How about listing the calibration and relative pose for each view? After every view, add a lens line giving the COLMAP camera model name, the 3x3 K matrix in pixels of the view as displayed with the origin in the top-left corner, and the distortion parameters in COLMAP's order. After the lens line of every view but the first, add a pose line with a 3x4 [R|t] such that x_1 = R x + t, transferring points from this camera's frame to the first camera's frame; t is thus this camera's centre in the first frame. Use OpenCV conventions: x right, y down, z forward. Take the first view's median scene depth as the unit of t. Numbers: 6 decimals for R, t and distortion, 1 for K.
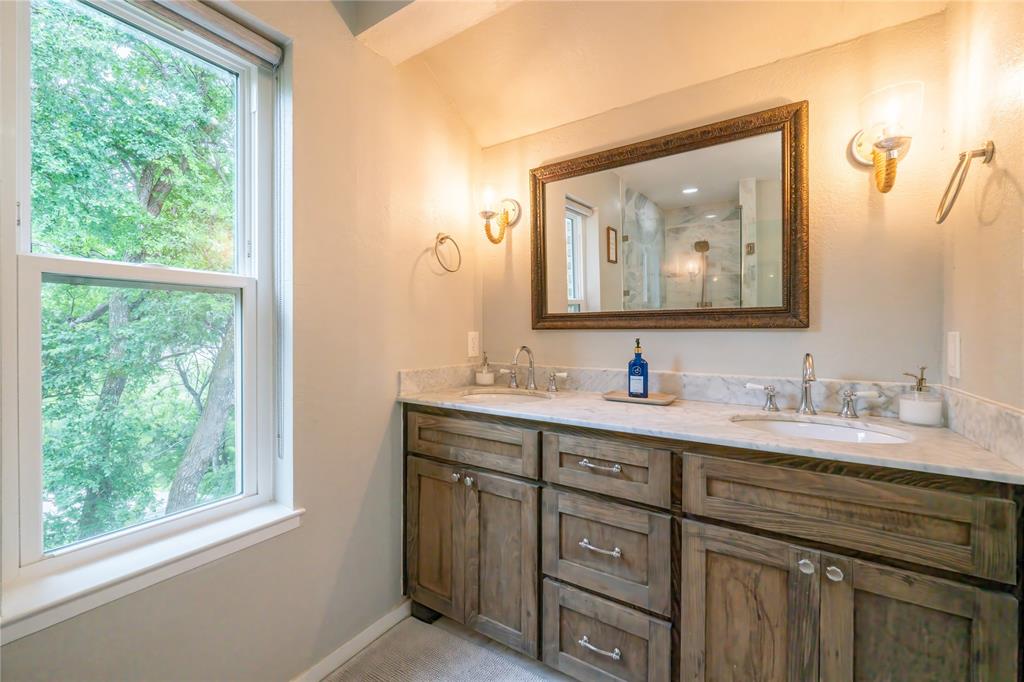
lens RADIAL K [[421.3, 0, 510.5], [0, 421.3, 334.1], [0, 0, 1]] dist [-0.001410, -0.000041]
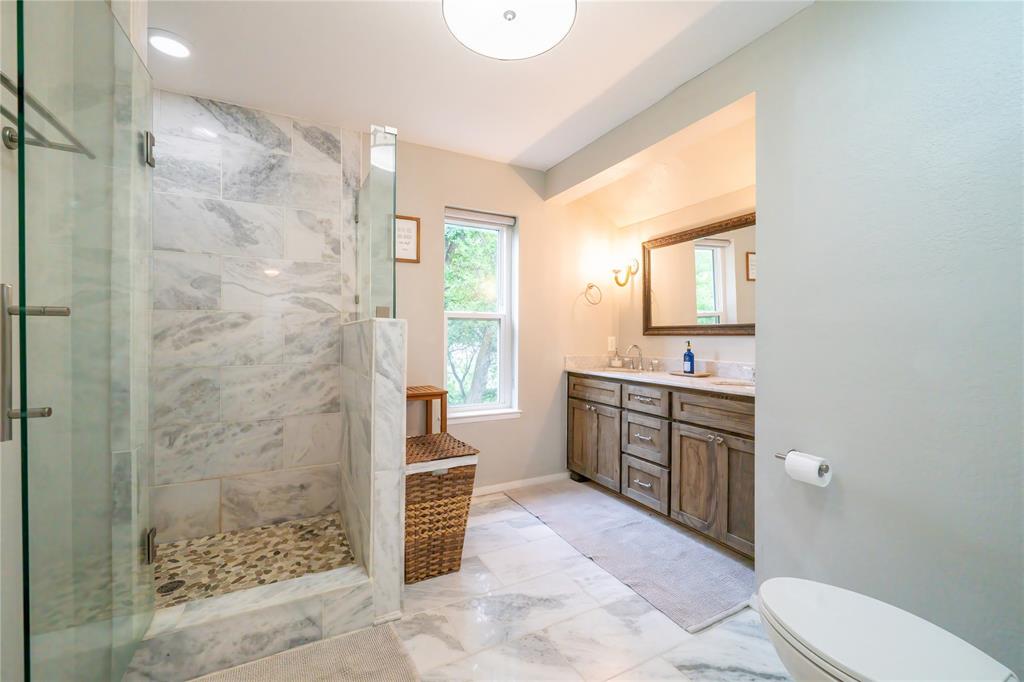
lens RADIAL K [[424.5, 0, 512.0], [0, 424.5, 341.0], [0, 0, 1]] dist [-0.001001, -0.000135]
pose [[0.875443, 0.009622, -0.483226, 0.559459], [-0.006620, 0.999947, 0.007918, 0.002035], [0.483277, -0.003732, 0.875460, -1.022669]]
